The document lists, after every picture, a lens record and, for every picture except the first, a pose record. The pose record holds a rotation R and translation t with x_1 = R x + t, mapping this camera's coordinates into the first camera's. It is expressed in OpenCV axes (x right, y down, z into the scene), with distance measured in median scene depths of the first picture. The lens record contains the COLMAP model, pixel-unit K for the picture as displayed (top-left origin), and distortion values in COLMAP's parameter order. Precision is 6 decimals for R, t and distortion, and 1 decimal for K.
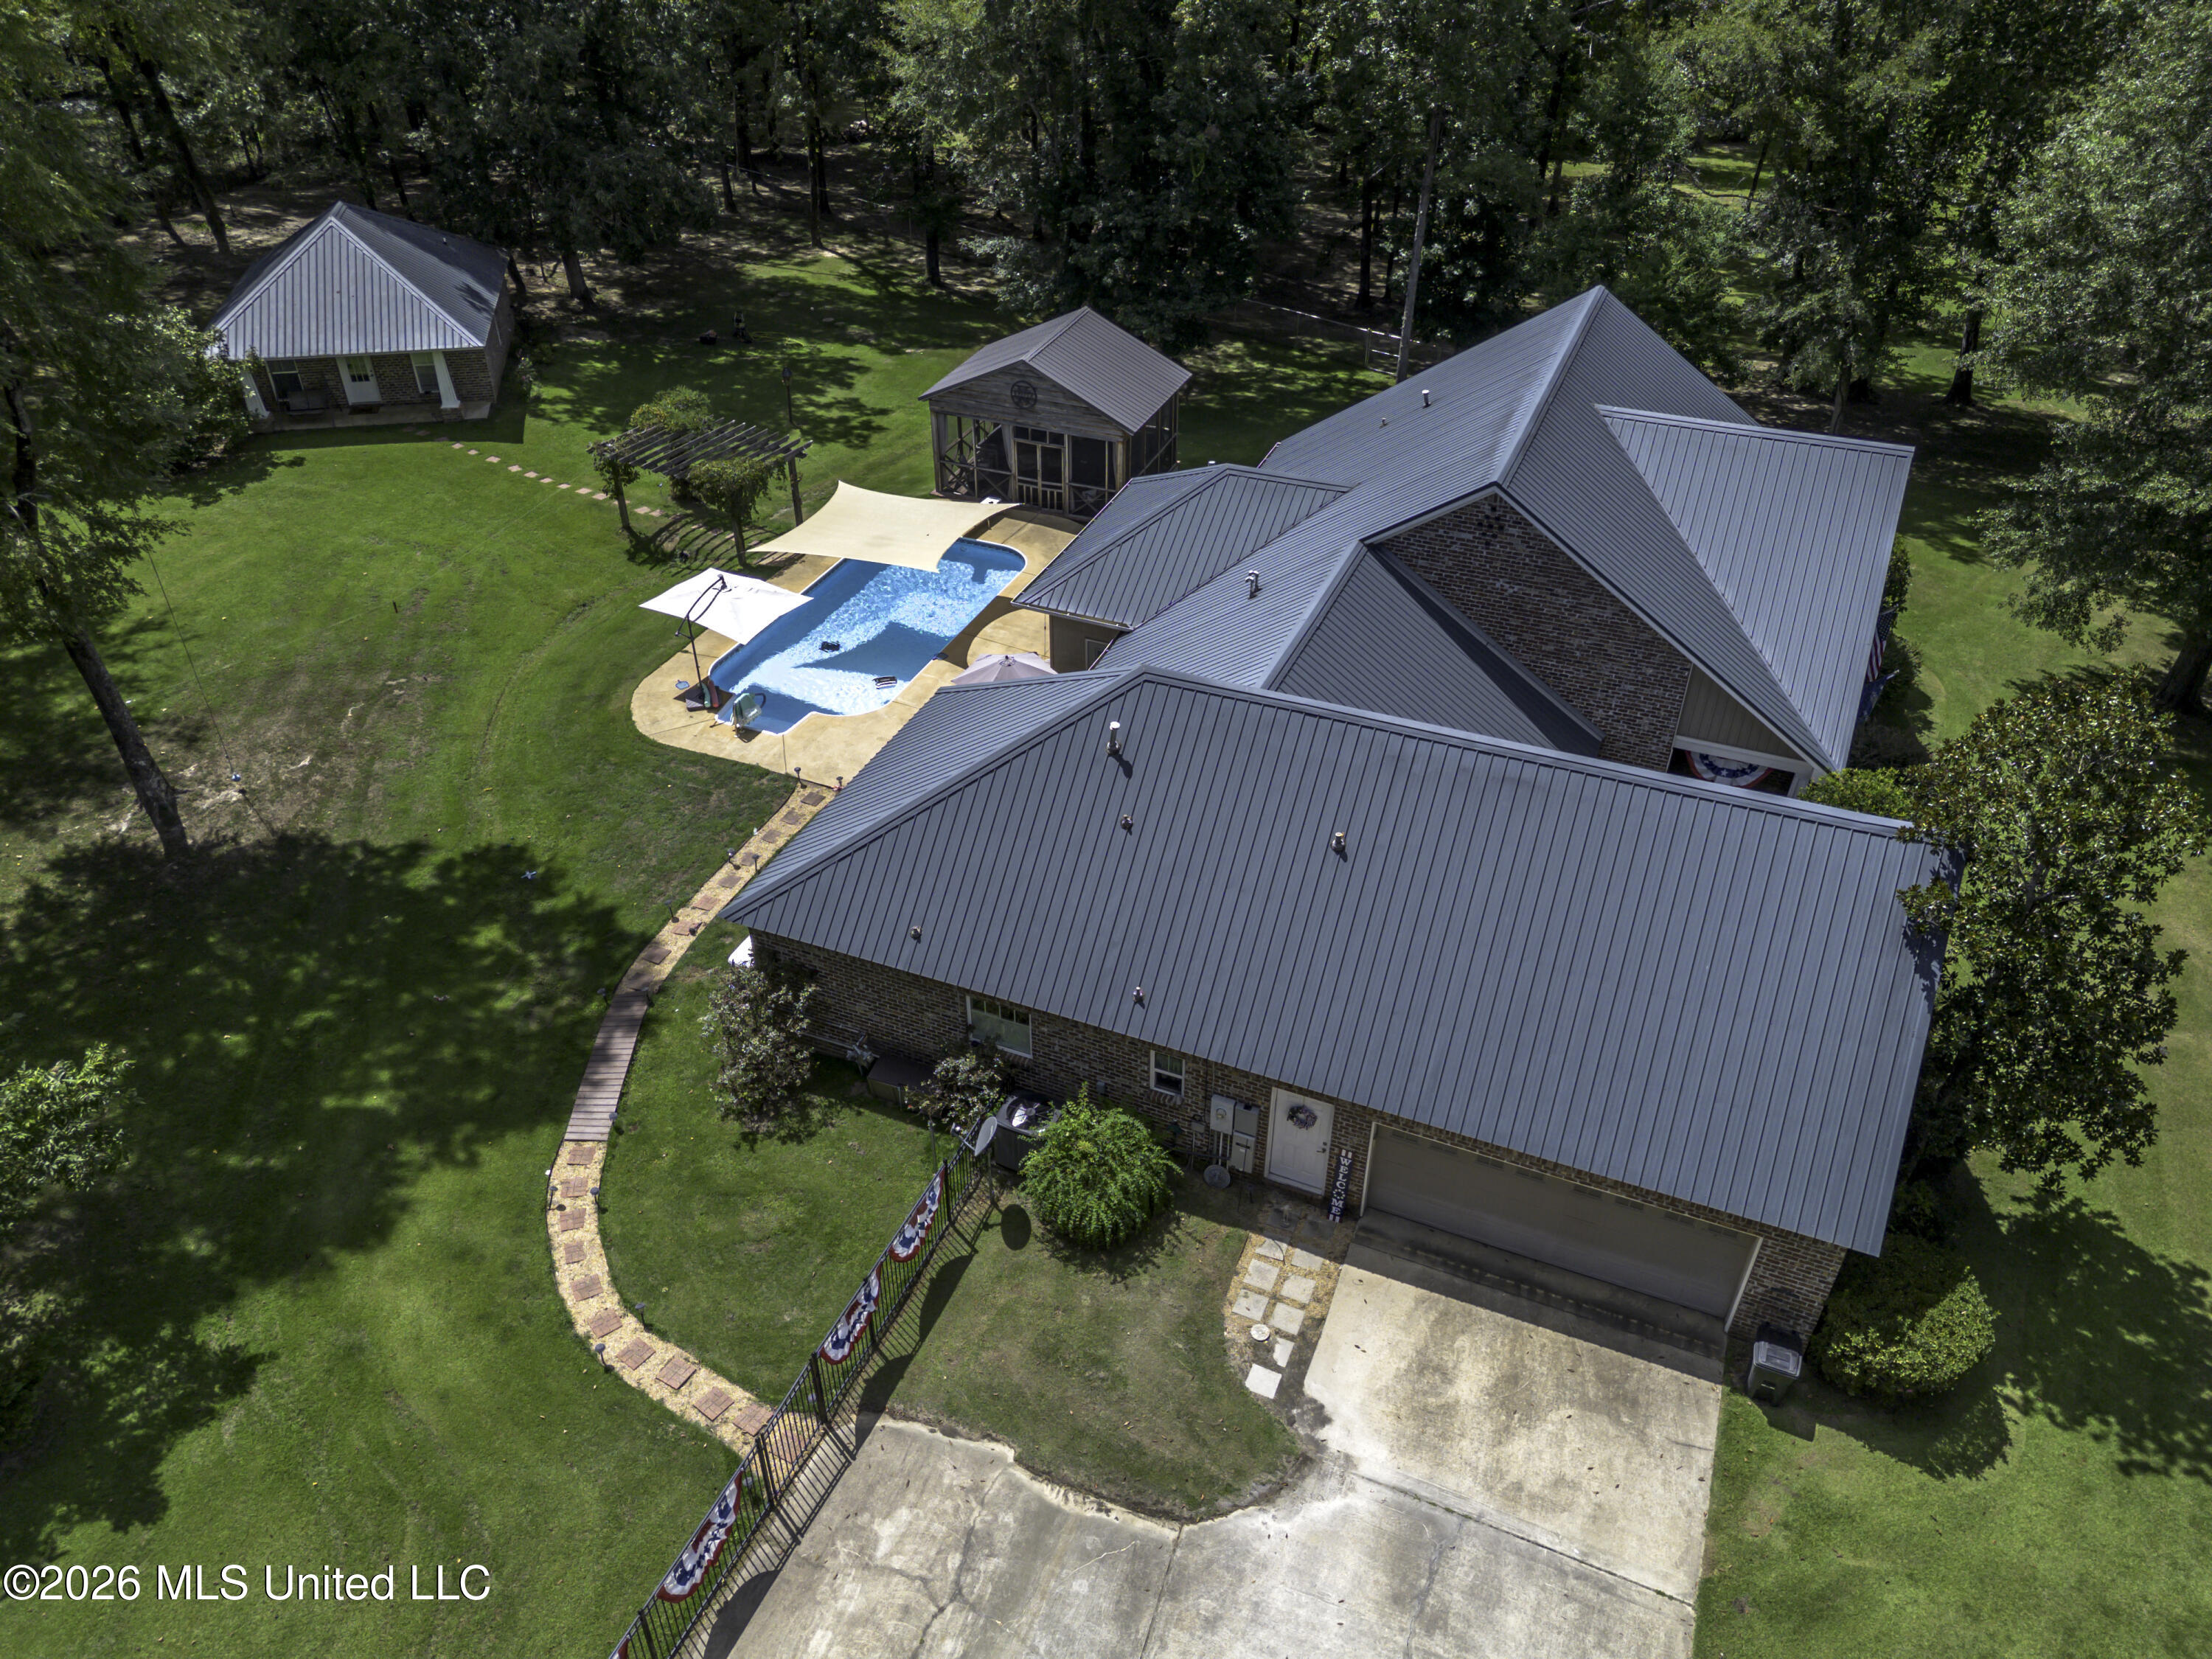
lens RADIAL K [[1562.7, 0, 1101.7], [0, 1562.7, 837.3], [0, 0, 1]] dist [0.057403, -0.045229]
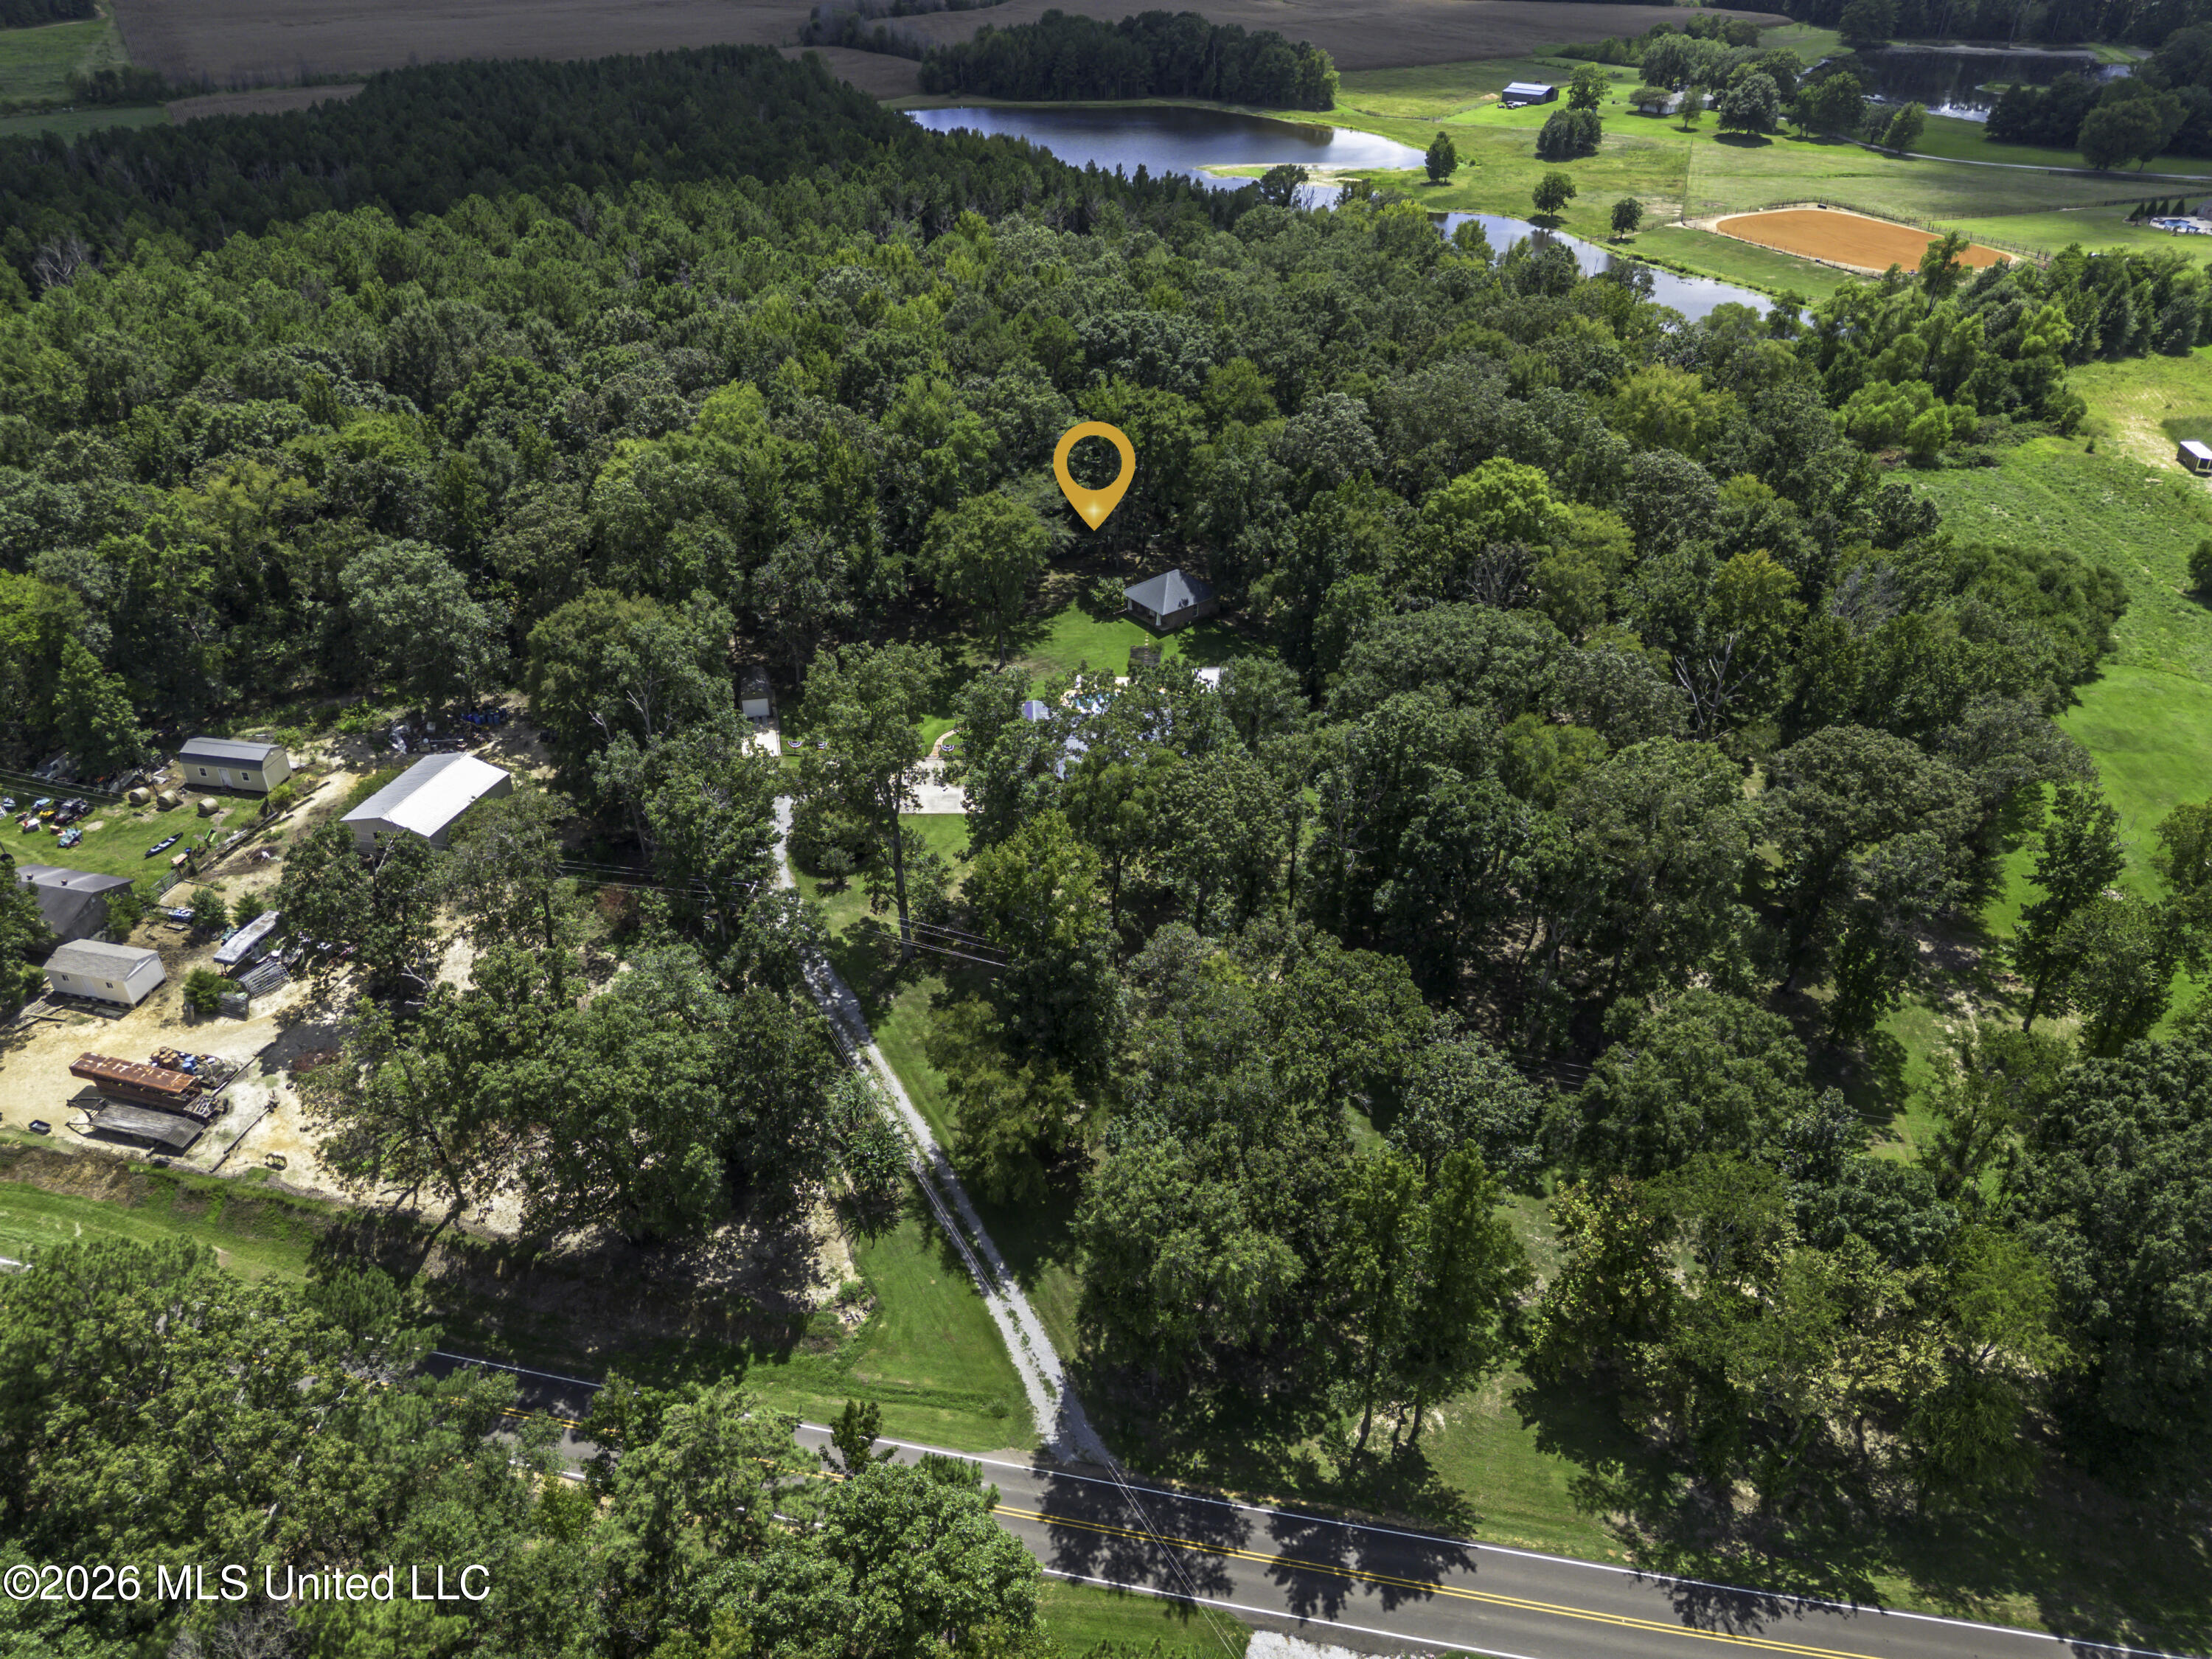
lens RADIAL K [[1562.7, 0, 1101.7], [0, 1562.7, 837.3], [0, 0, 1]] dist [0.057403, -0.045229]
pose [[0.438822, 0.488342, -0.754292, 4.950938], [-0.531226, 0.818020, 0.220551, -1.142177], [0.724730, 0.303917, 0.618385, -2.440642]]
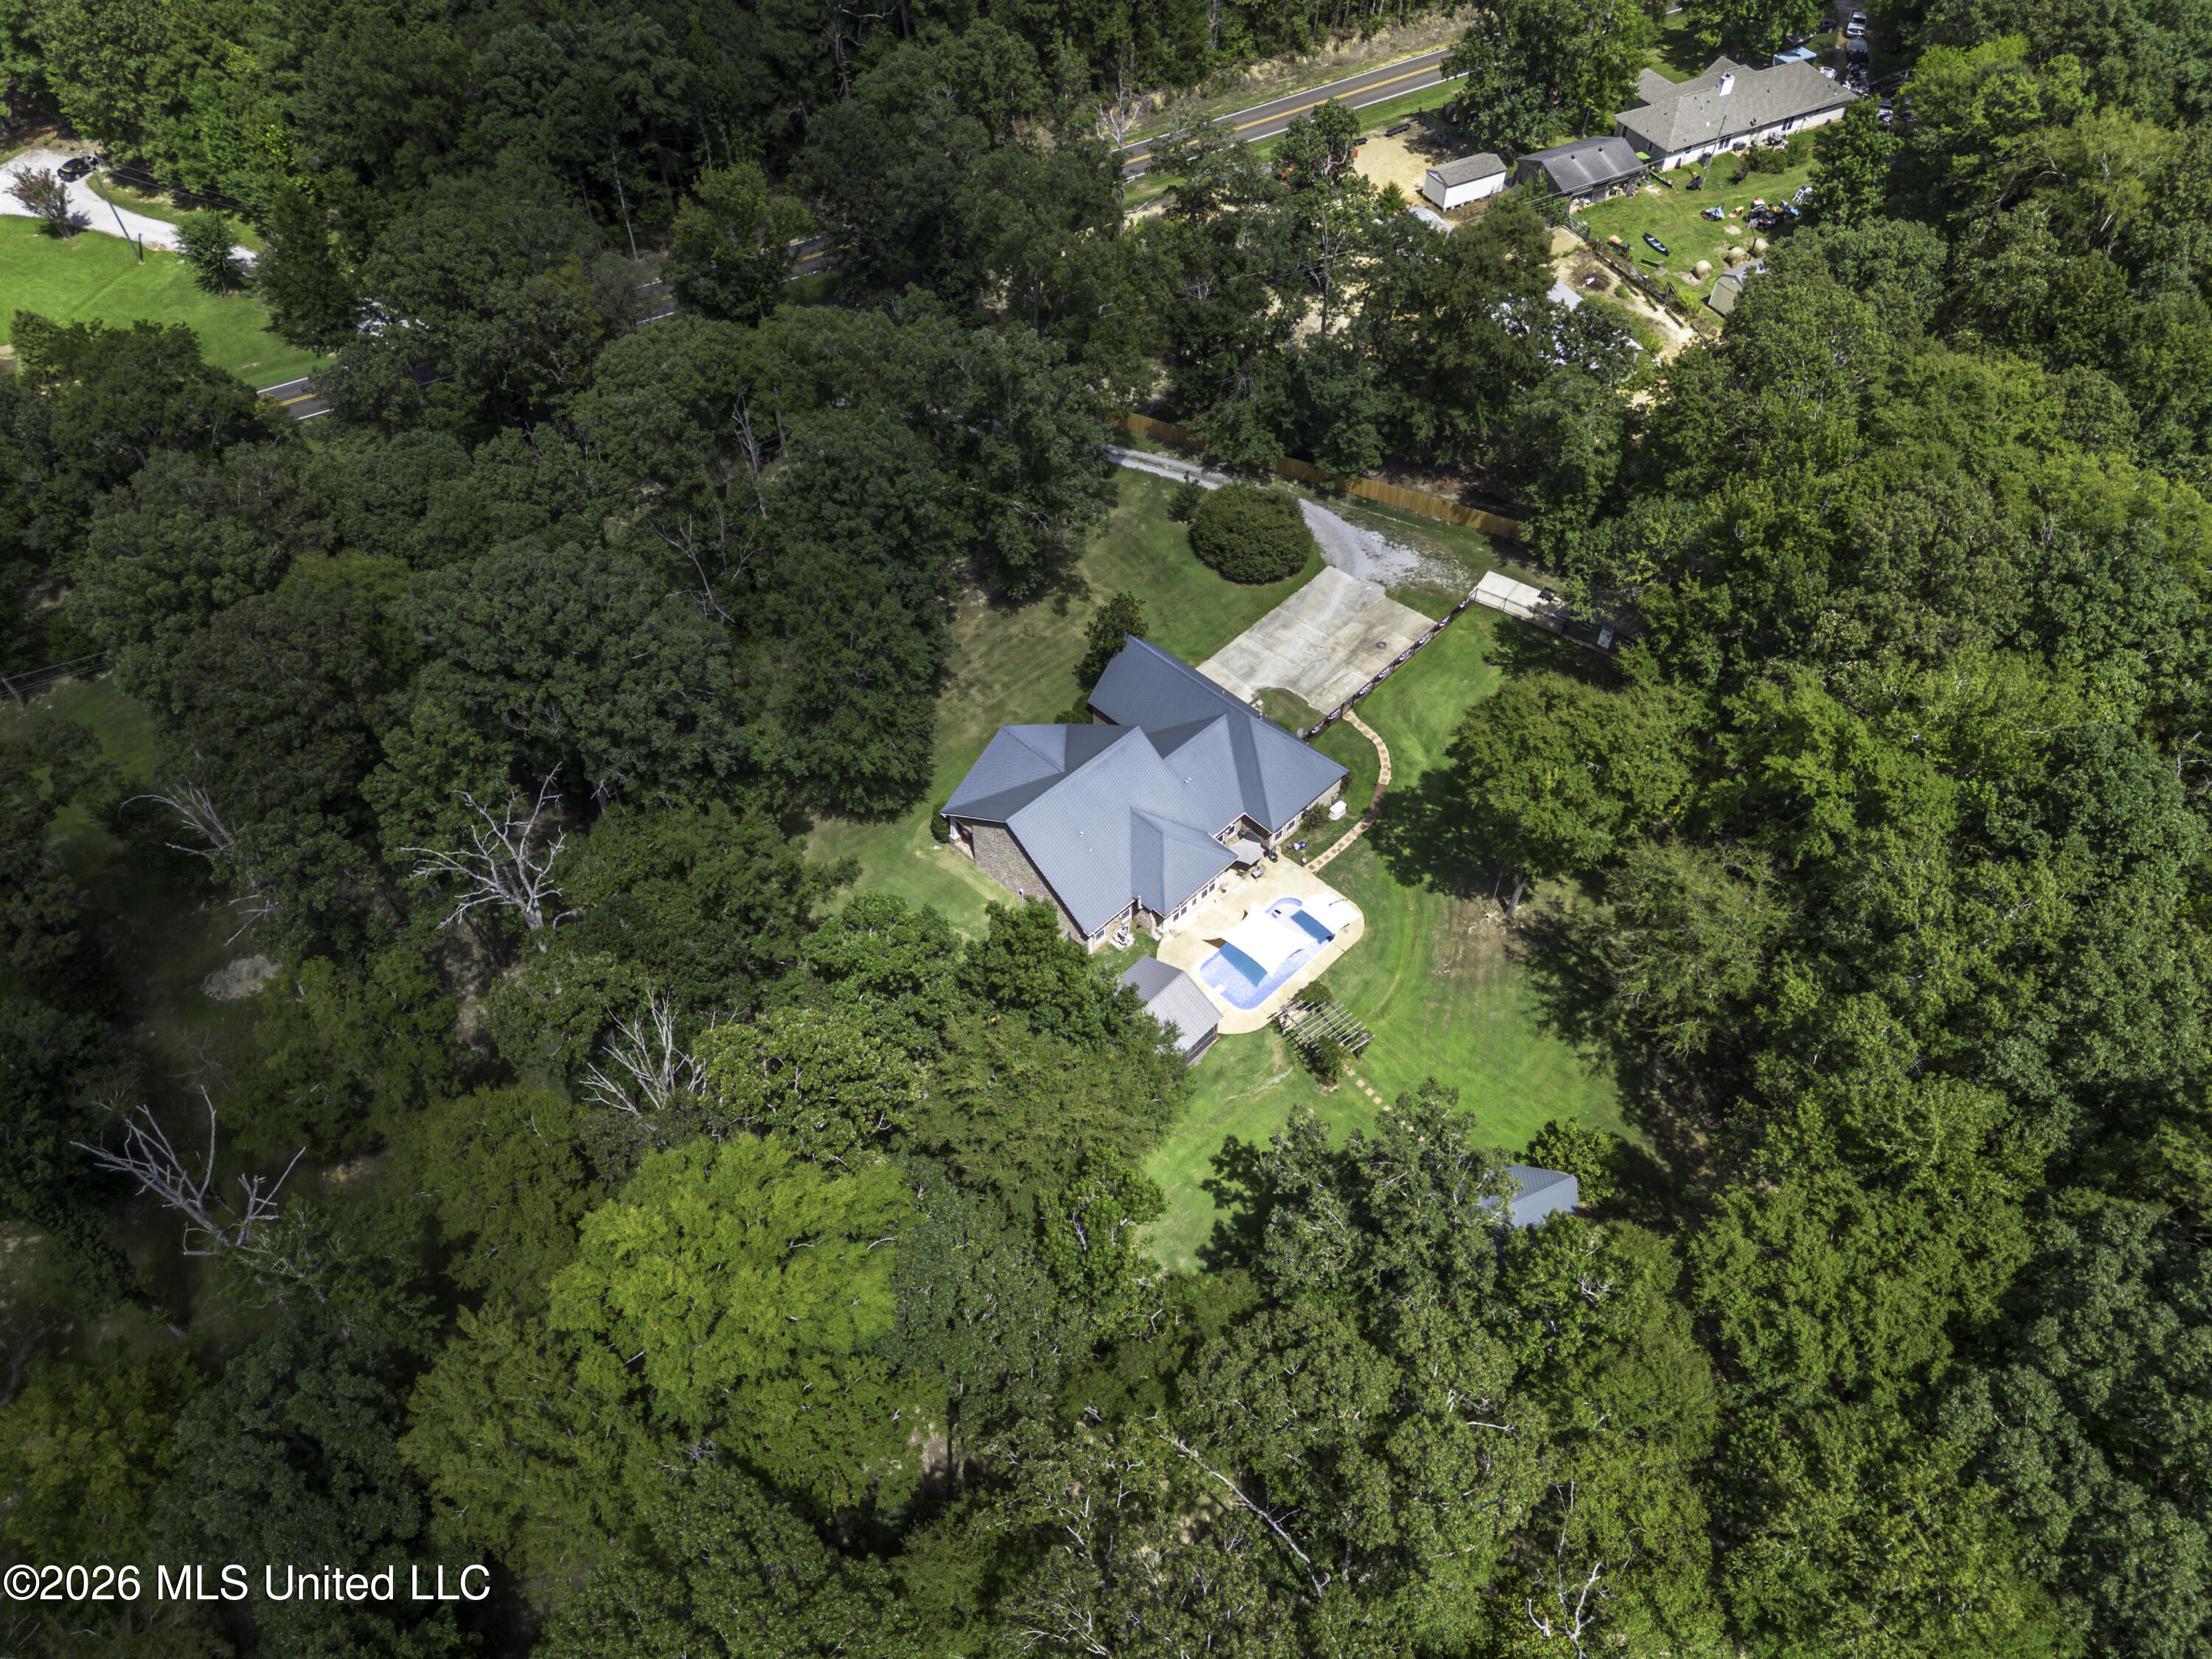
lens RADIAL K [[1562.7, 0, 1101.7], [0, 1562.7, 837.3], [0, 0, 1]] dist [0.057403, -0.045229]
pose [[-0.924332, -0.290665, 0.247234, -0.700596], [0.222659, 0.115336, 0.968050, -4.023008], [-0.309893, 0.949848, -0.041890, 1.518354]]
